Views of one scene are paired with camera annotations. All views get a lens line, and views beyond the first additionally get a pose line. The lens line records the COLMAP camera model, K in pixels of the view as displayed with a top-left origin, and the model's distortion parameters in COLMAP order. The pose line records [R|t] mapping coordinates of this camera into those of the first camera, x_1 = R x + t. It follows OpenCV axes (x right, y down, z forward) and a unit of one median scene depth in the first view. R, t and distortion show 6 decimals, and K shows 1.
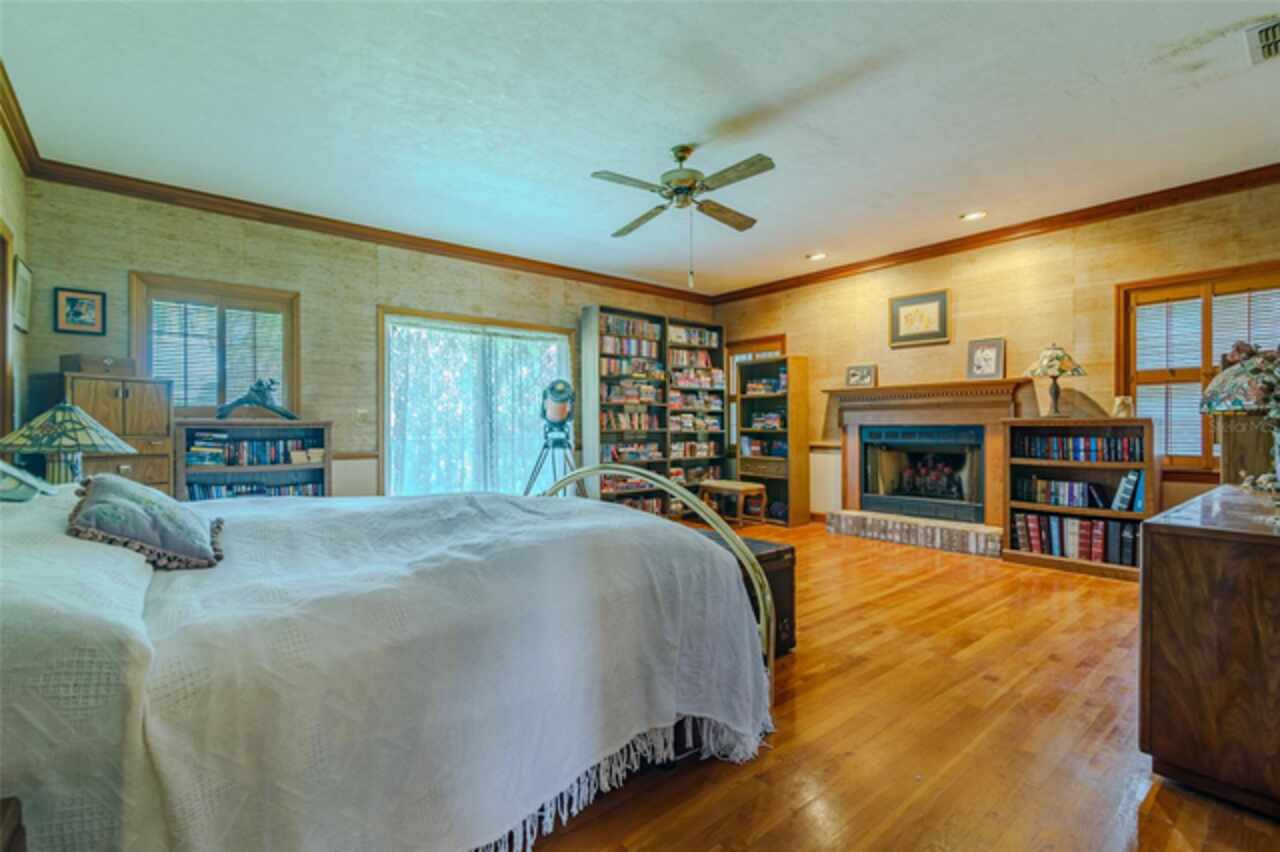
lens RADIAL K [[581.3, 0, 639.8], [0, 581.3, 429.4], [0, 0, 1]] dist [0.004875, 0.000166]
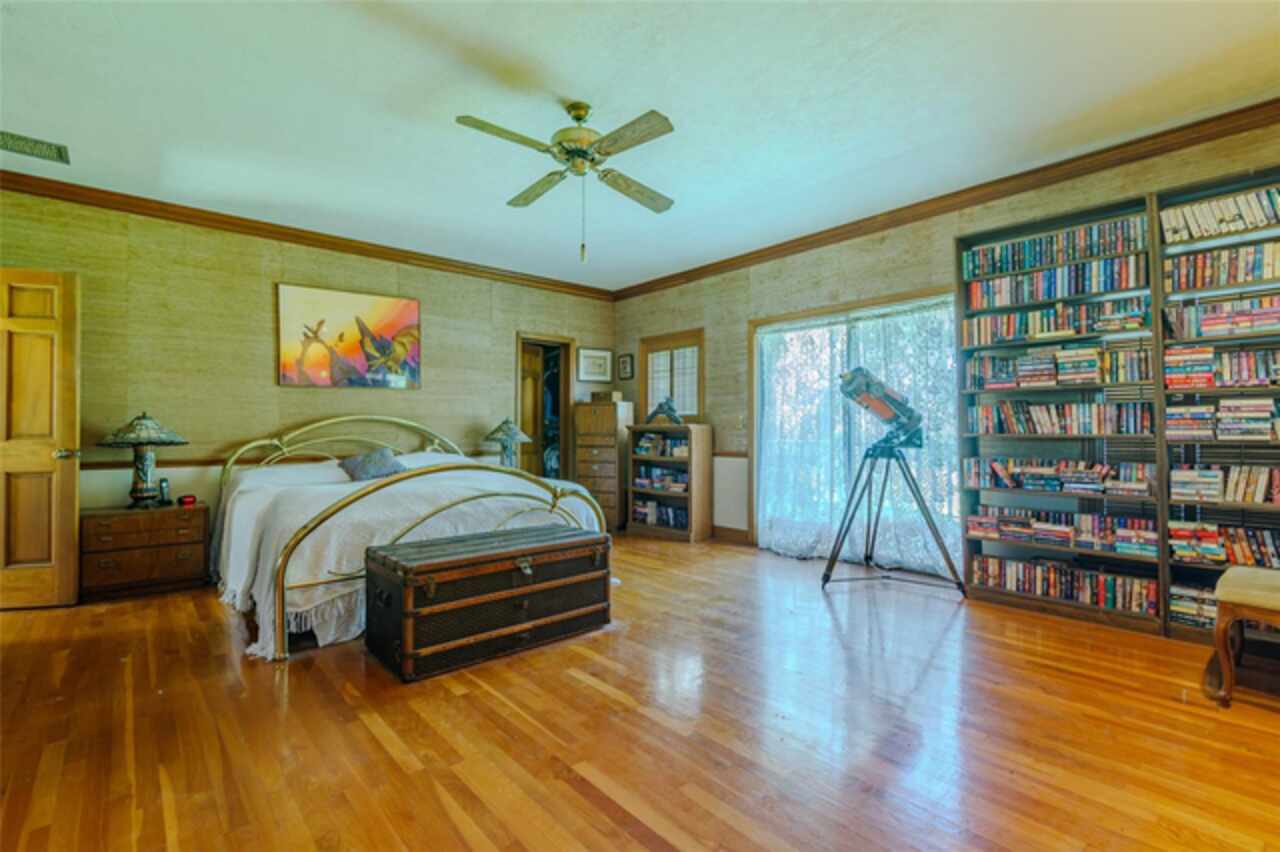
lens RADIAL K [[581.3, 0, 640.3], [0, 581.3, 423.4], [0, 0, 1]] dist [0.004875, 0.000166]
pose [[0.021253, -0.004864, -0.999762, 0.623343], [0.002695, 0.999985, -0.004808, -0.010264], [0.999770, -0.002592, 0.021266, 0.713541]]
